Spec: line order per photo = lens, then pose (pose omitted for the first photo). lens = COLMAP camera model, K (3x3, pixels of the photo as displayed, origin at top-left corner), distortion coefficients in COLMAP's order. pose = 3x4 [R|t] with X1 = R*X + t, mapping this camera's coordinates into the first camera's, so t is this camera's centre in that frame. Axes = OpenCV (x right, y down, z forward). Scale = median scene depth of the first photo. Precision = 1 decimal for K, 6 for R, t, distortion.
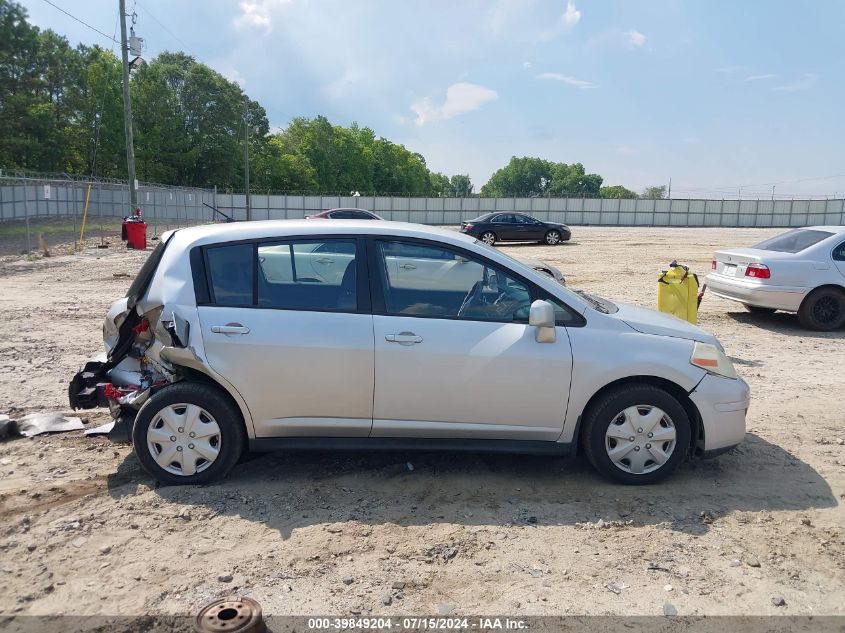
lens RADIAL K [[676.4, 0, 420.8], [0, 676.4, 324.0], [0, 0, 1]] dist [0.016479, -0.029077]
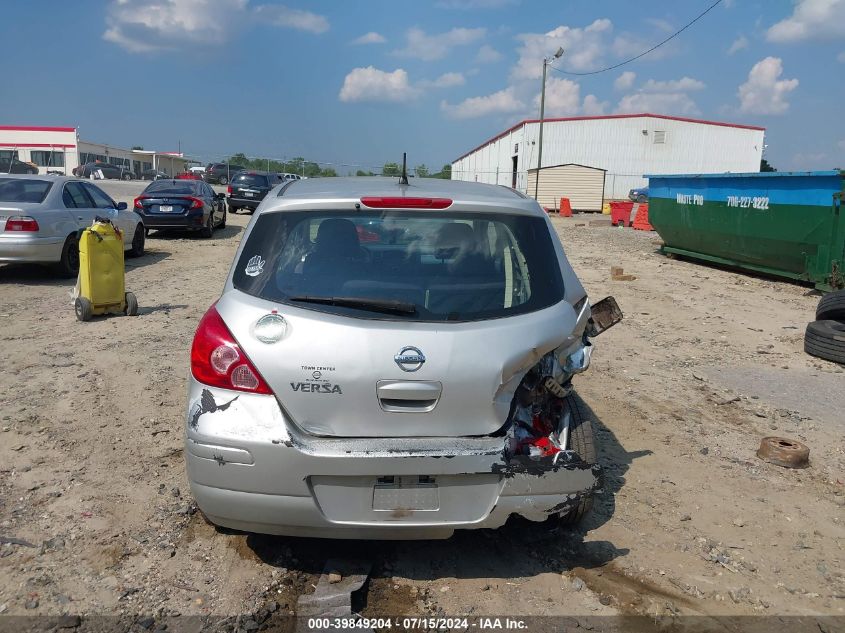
lens RADIAL K [[676.4, 0, 422.8], [0, 676.4, 311.4], [0, 0, 1]] dist [0.016479, -0.029077]
pose [[-0.035929, -0.197932, 0.979557, -1.018006], [0.131430, 0.970740, 0.200971, -0.170485], [-0.990674, 0.135964, -0.008863, 1.066425]]
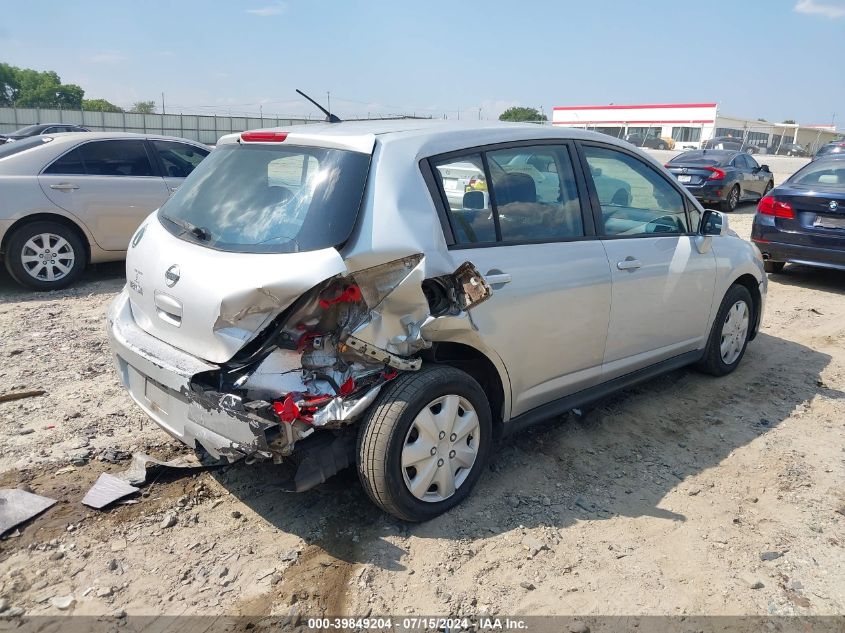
lens RADIAL K [[676.4, 0, 424.4], [0, 676.4, 315.8], [0, 0, 1]] dist [0.016479, -0.029077]
pose [[0.751111, -0.157803, 0.641038, -0.712354], [0.090618, 0.986465, 0.136658, -0.050454], [-0.653927, -0.044555, 0.755245, 0.463545]]
